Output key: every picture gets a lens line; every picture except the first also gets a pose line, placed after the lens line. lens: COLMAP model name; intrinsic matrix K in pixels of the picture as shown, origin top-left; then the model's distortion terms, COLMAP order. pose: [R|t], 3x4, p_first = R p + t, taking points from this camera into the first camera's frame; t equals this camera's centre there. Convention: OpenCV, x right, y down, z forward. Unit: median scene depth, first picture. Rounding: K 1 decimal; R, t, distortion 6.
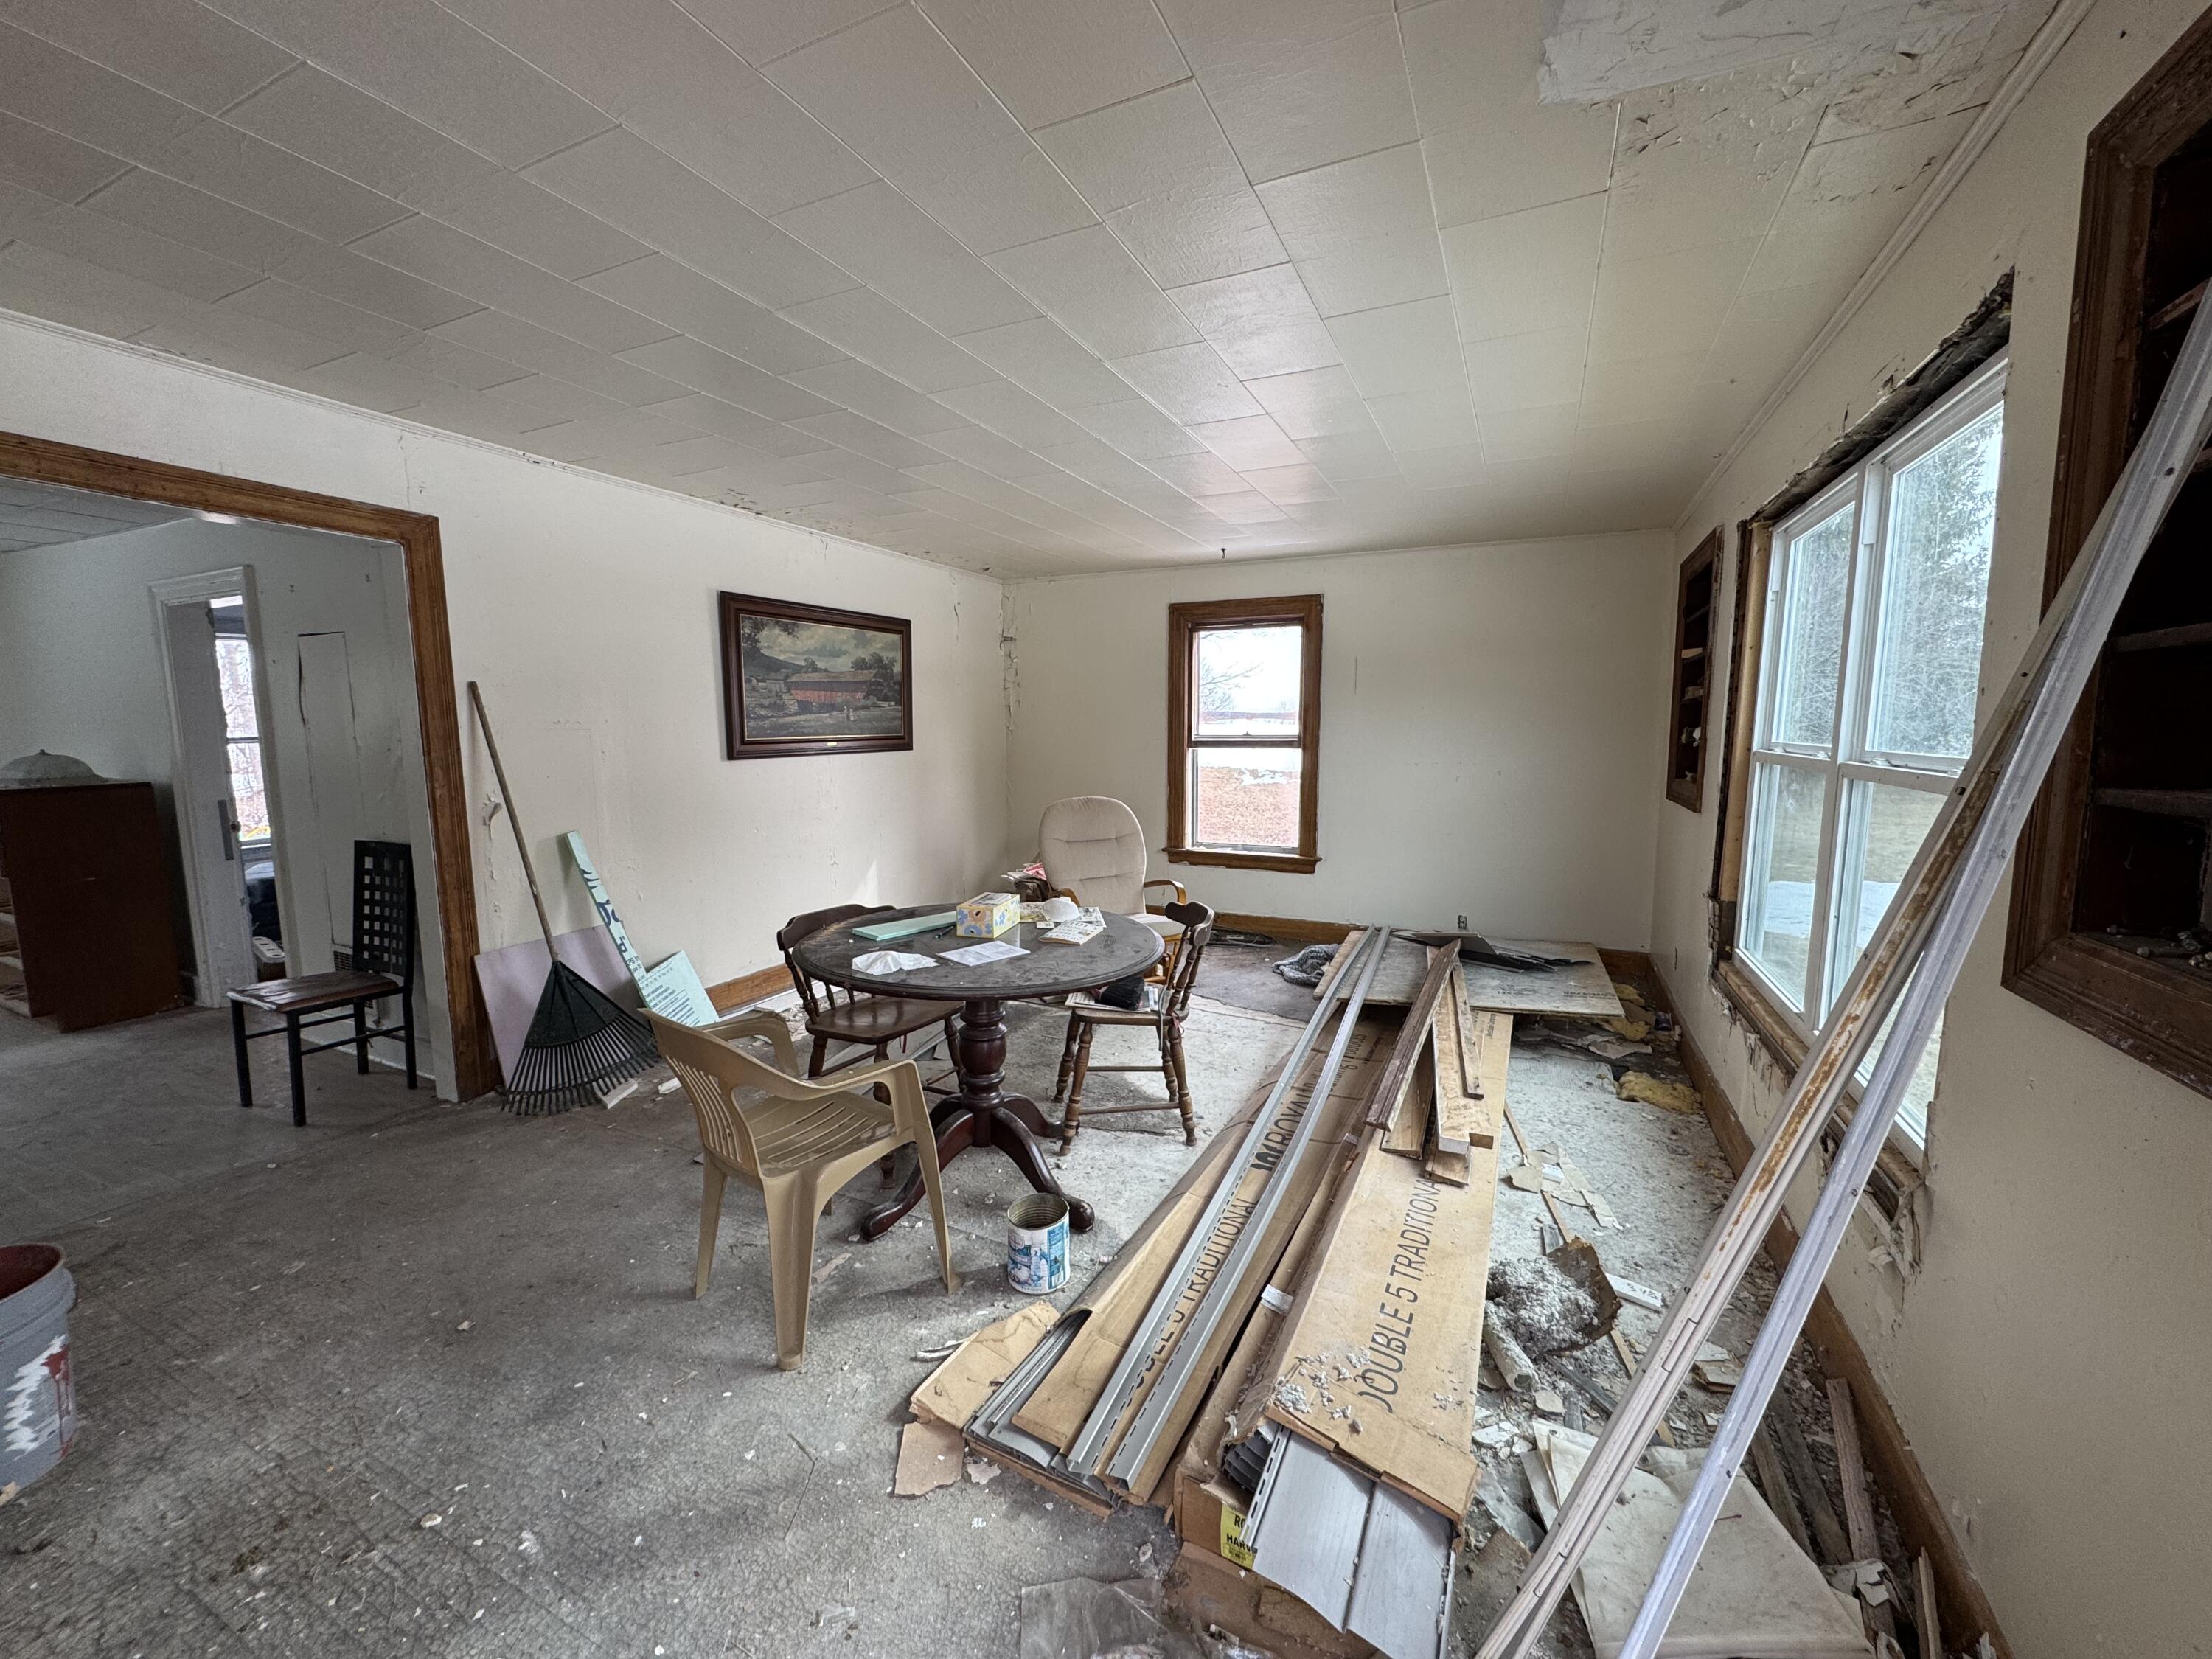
lens RADIAL K [[876.4, 0, 1106.0], [0, 876.4, 829.5], [0, 0, 1]] dist [-0.002345, 0.000313]
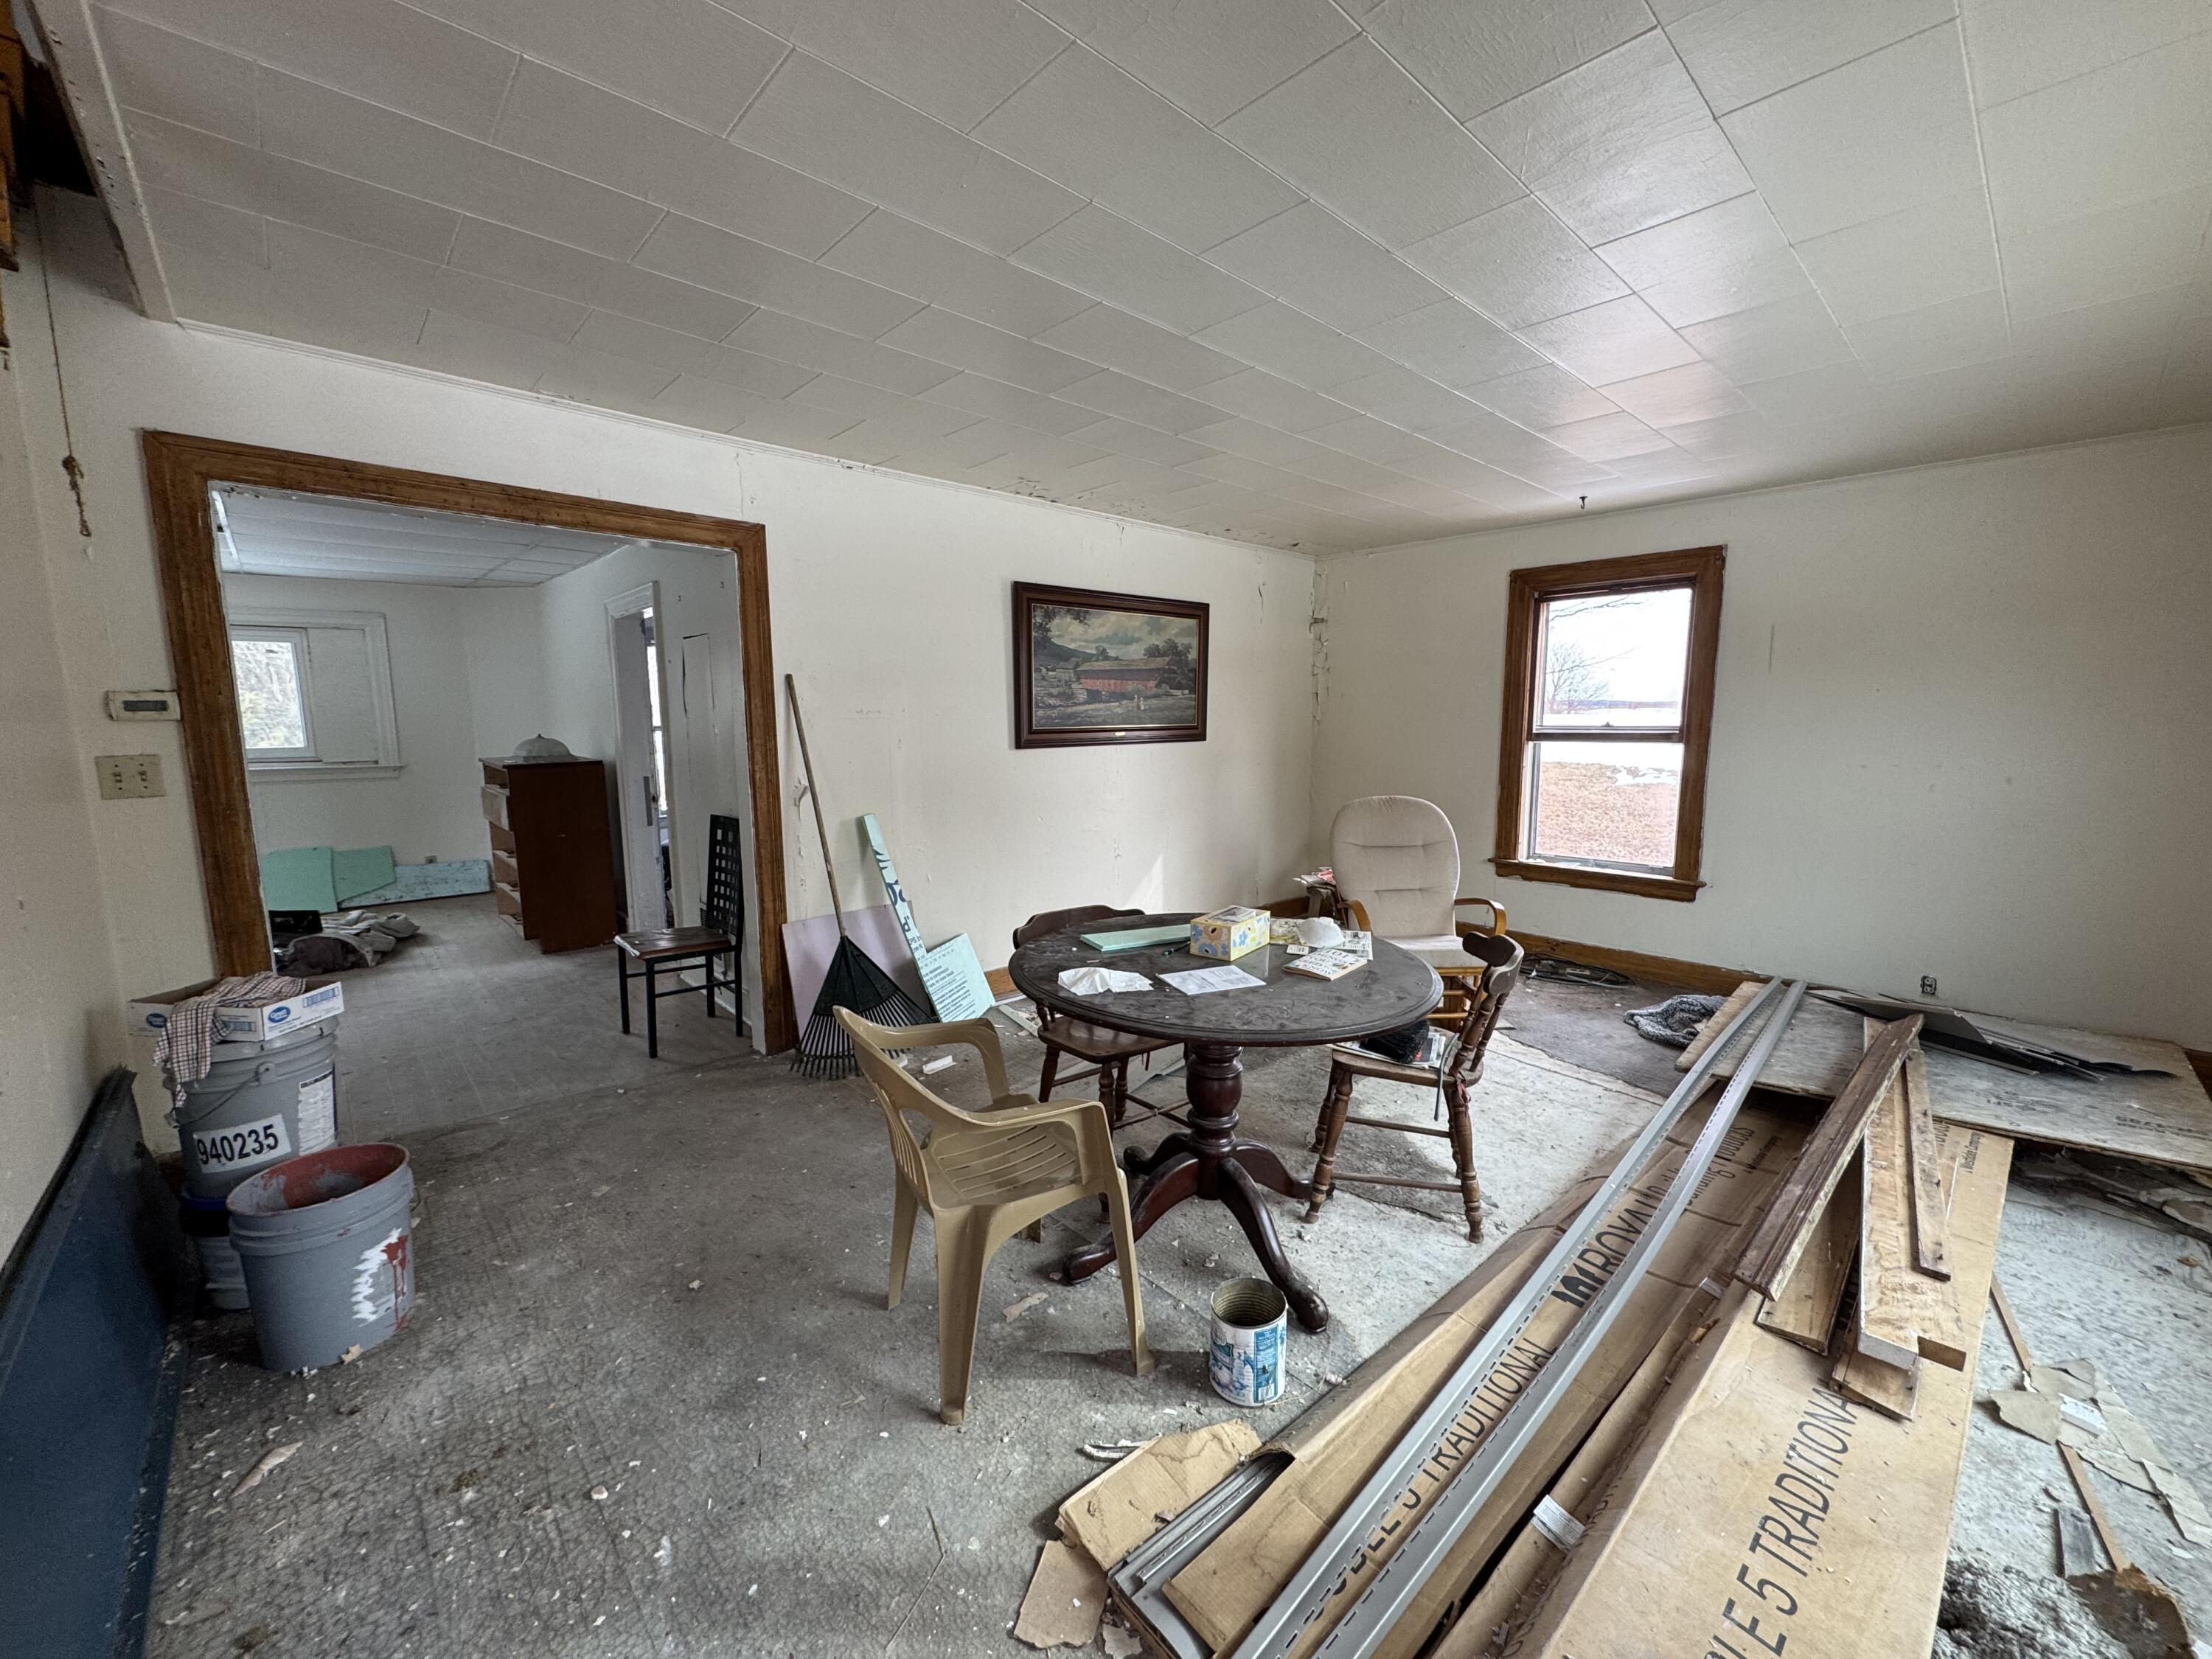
lens RADIAL K [[876.4, 0, 1106.0], [0, 876.4, 829.5], [0, 0, 1]] dist [-0.002345, 0.000313]
pose [[0.929560, 0.046161, -0.365768, 0.055996], [-0.042433, 0.998933, 0.018230, -0.012591], [0.366220, -0.001425, 0.930527, 0.132798]]
